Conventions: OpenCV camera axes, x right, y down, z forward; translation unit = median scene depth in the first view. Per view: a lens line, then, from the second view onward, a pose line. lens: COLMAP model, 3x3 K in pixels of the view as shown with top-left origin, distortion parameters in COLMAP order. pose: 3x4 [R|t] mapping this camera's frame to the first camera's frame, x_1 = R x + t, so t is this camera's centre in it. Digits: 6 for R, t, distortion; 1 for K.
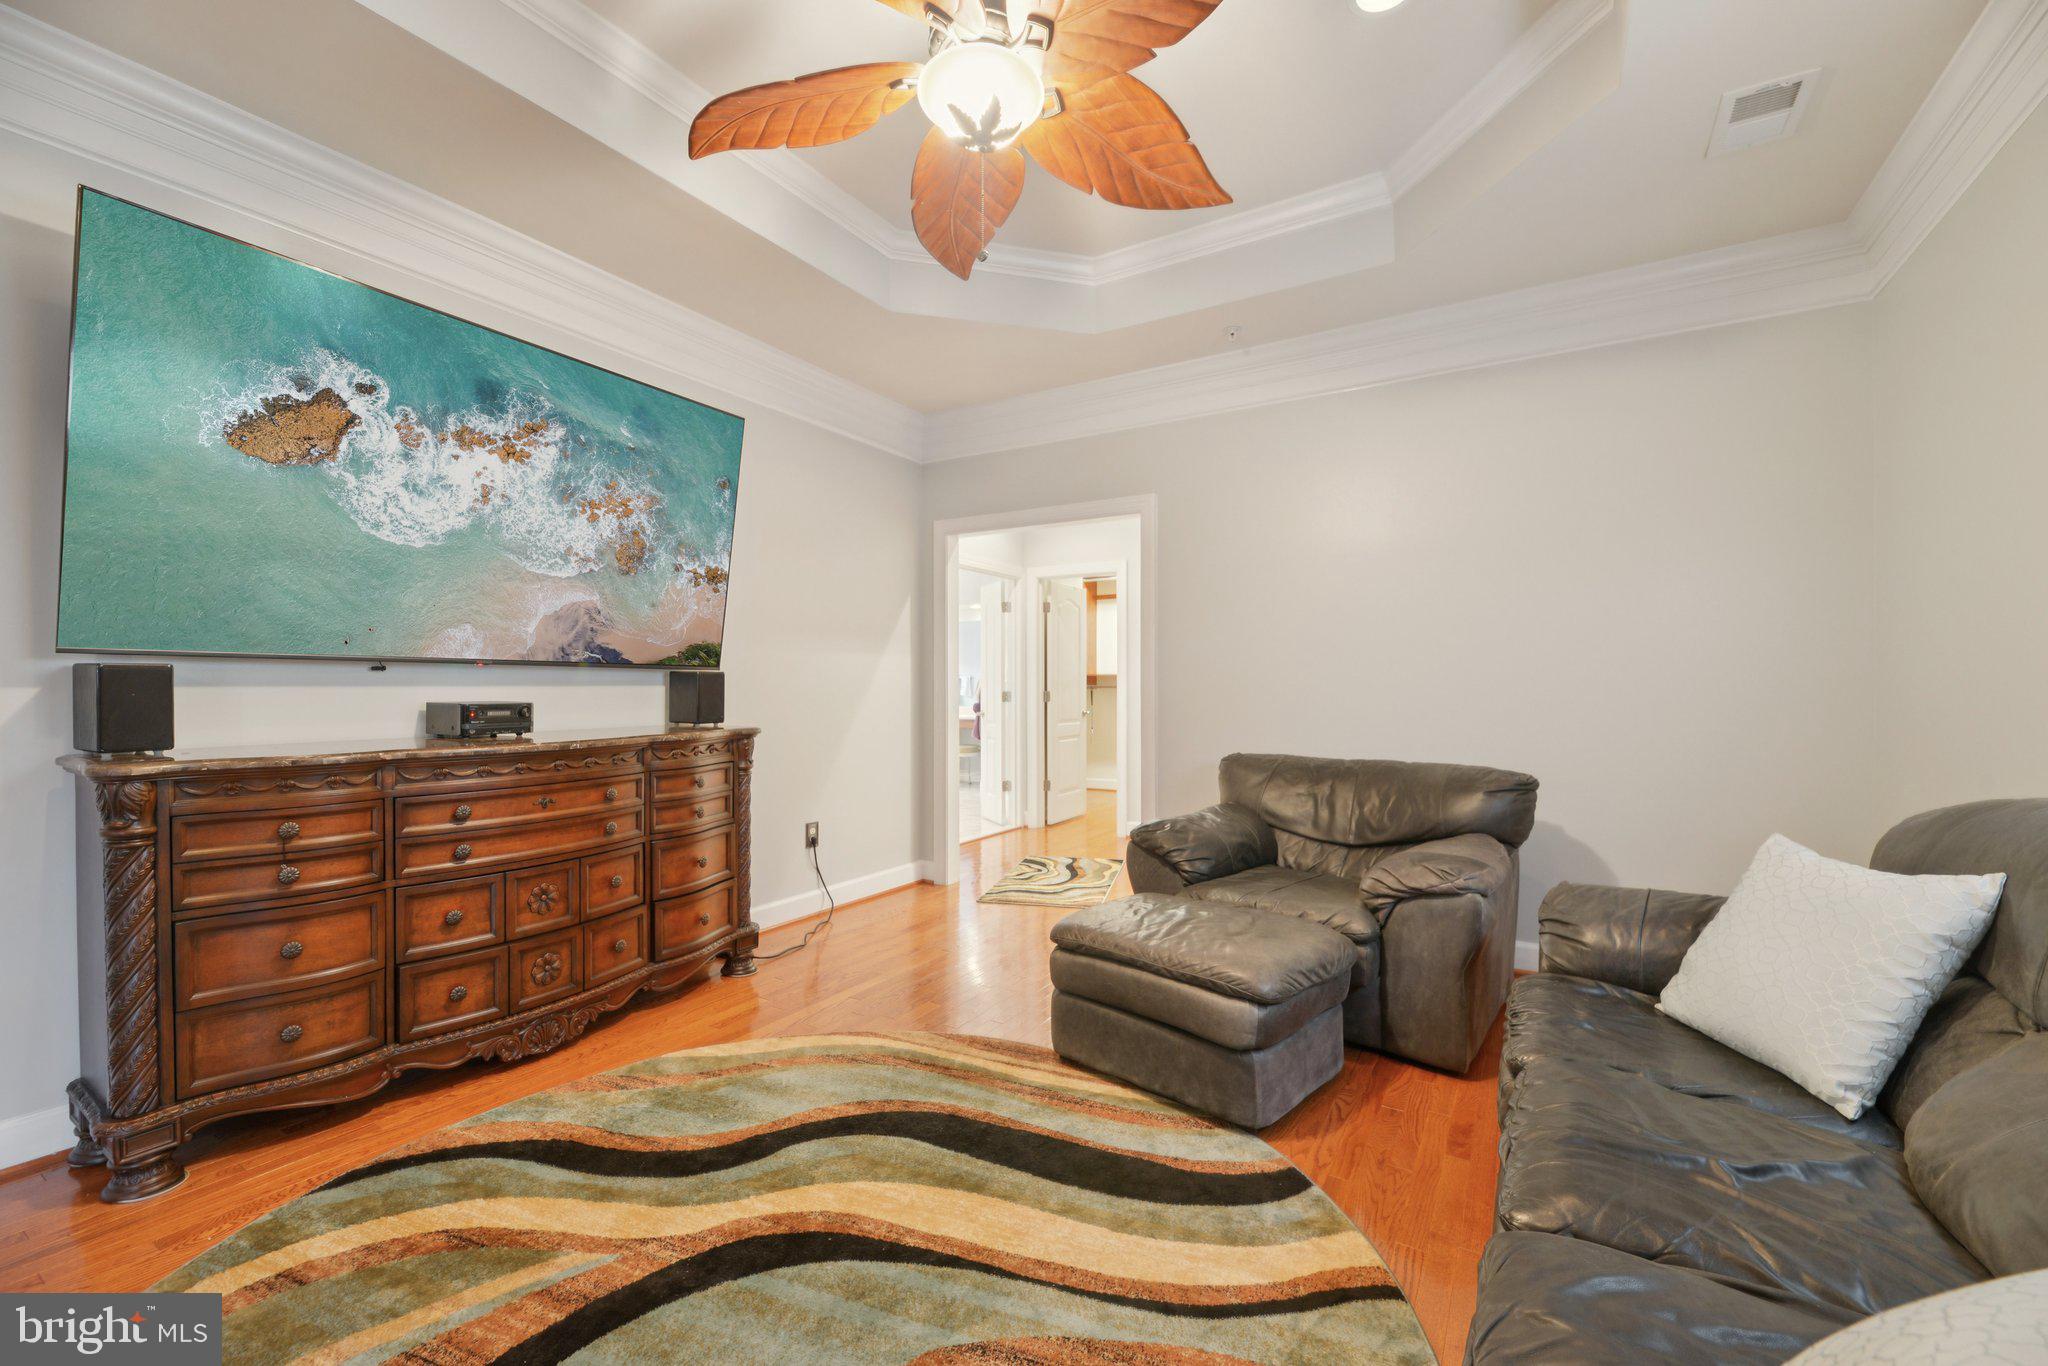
lens RADIAL K [[839.5, 0, 1030.1], [0, 839.5, 684.0], [0, 0, 1]] dist [0.004447, -0.004747]
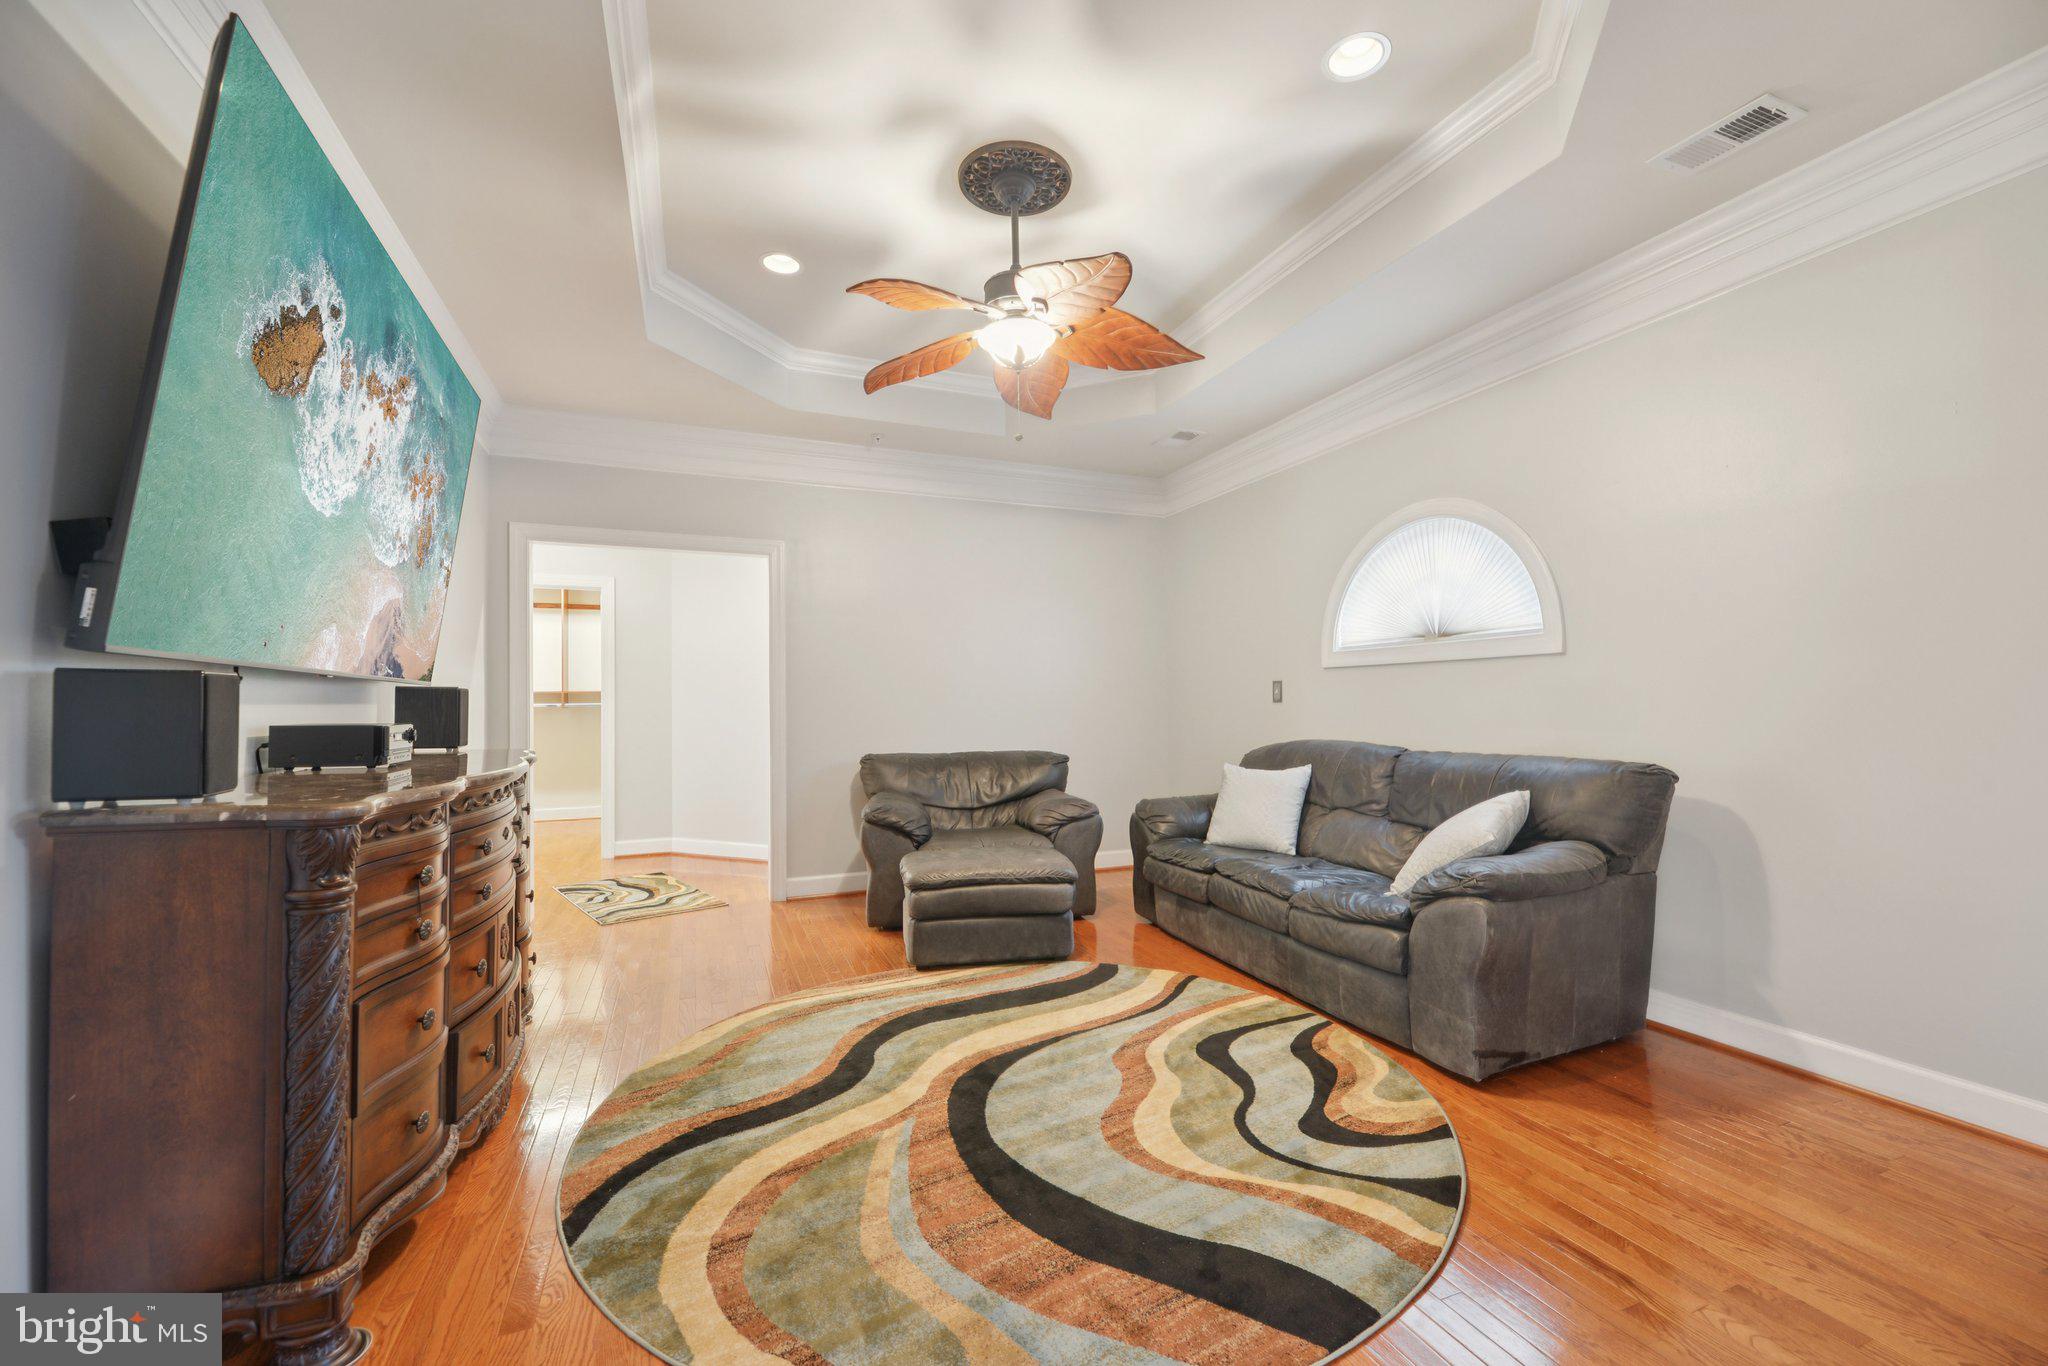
lens RADIAL K [[839.5, 0, 1058.3], [0, 839.5, 692.1], [0, 0, 1]] dist [0.004447, -0.004747]
pose [[0.573266, 0.012985, 0.819266, -1.253366], [0.002994, 0.999835, -0.017942, 0.017749], [-0.819364, 0.012738, 0.573133, 0.020113]]
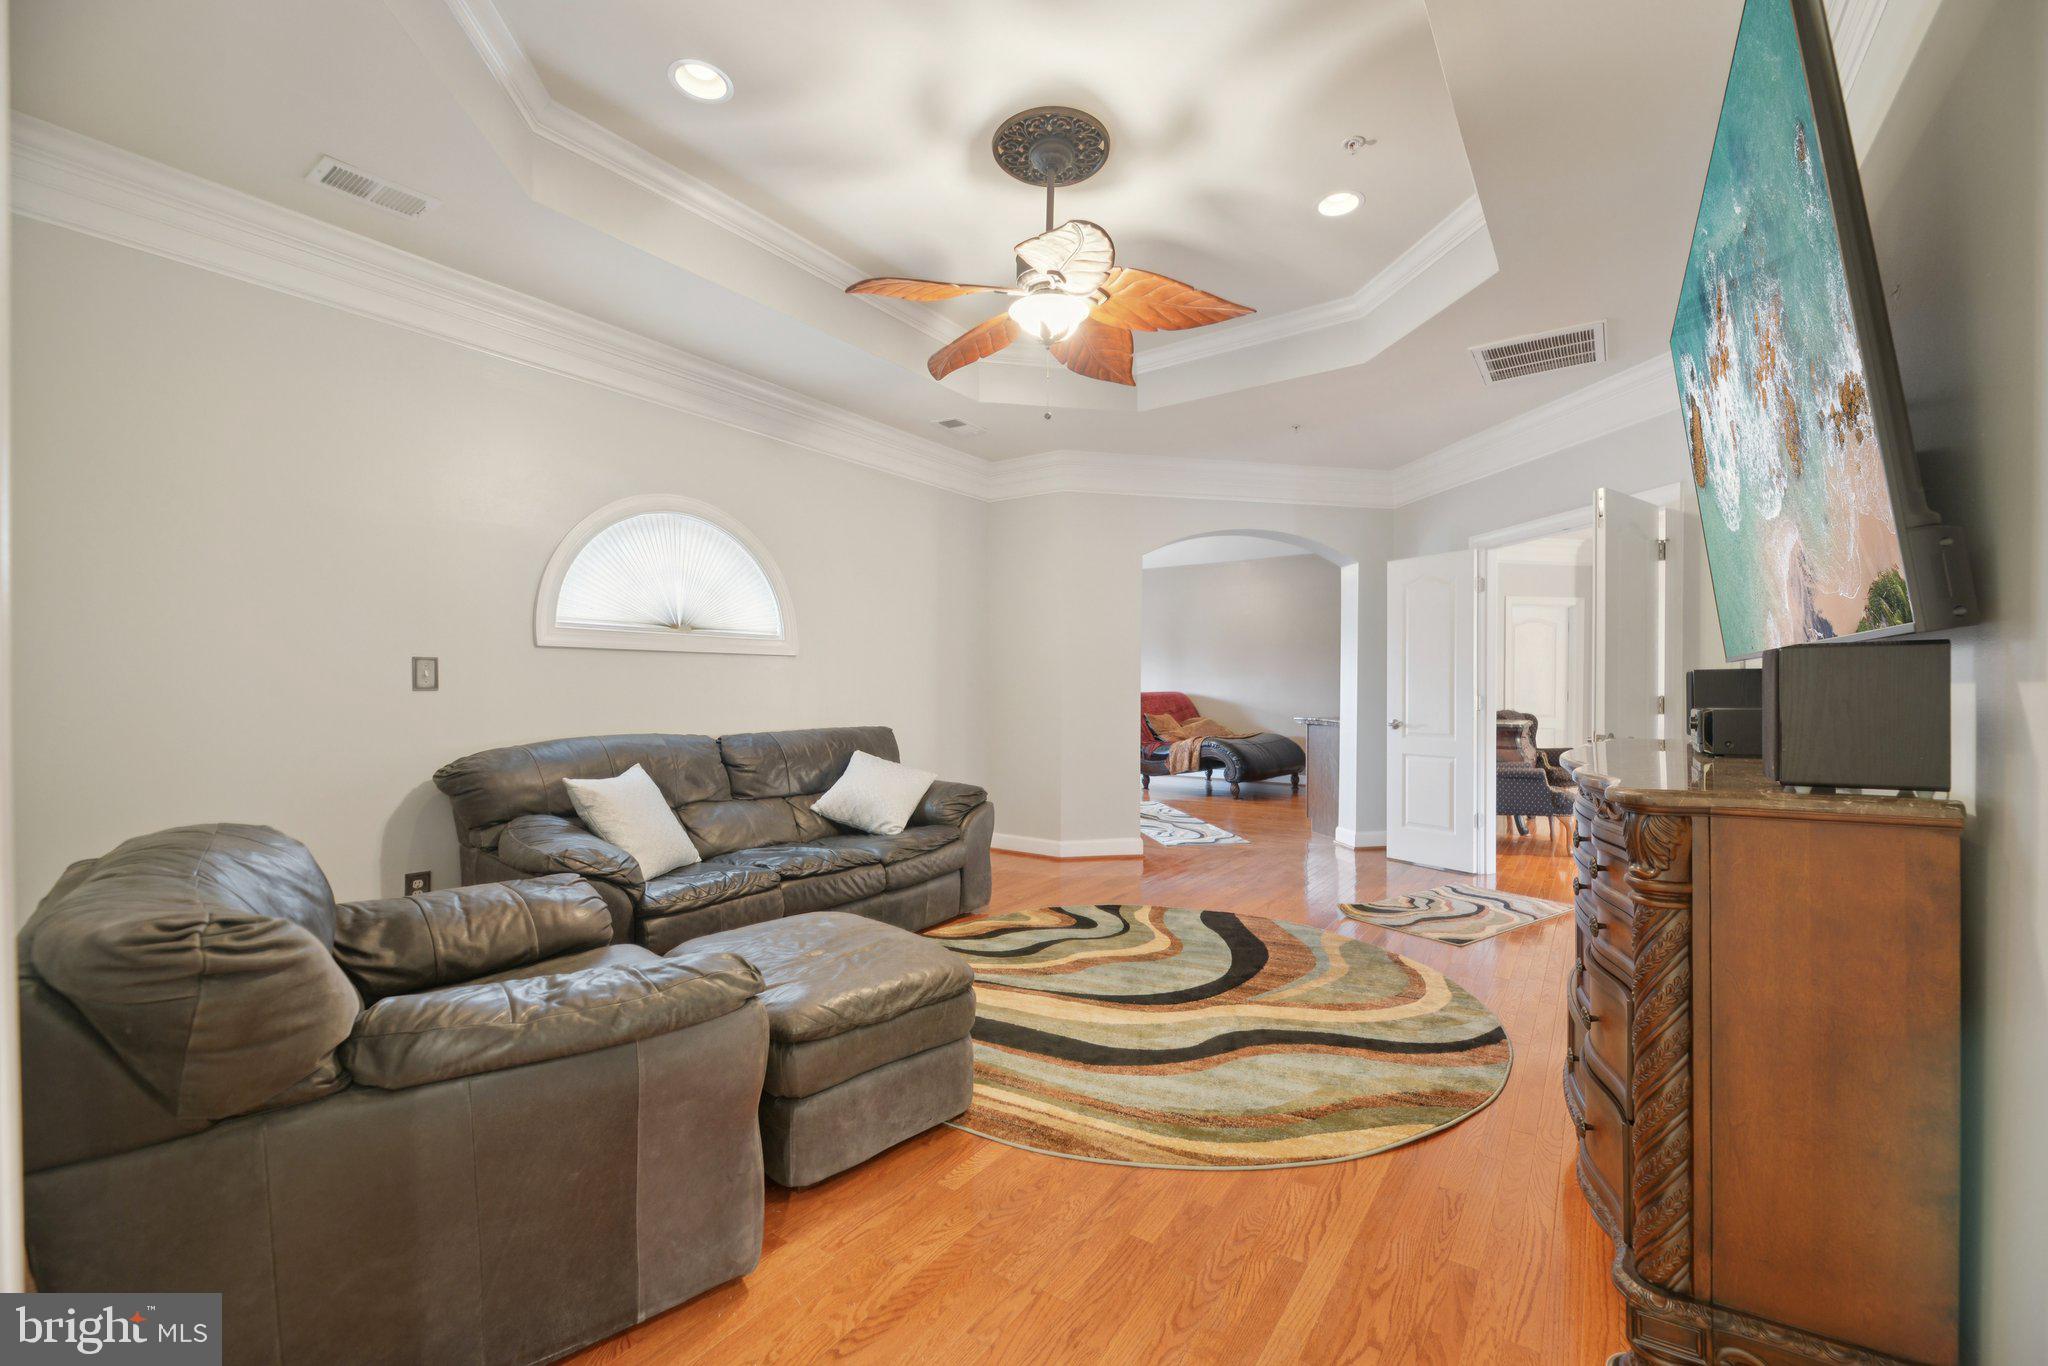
lens RADIAL K [[839.5, 0, 1030.7], [0, 839.5, 692.3], [0, 0, 1]] dist [0.004447, -0.004747]
pose [[-0.998857, 0.004960, 0.047540, -0.098685], [0.005037, 0.999986, 0.001500, 0.013096], [-0.047532, 0.001737, -0.998868, 2.405320]]
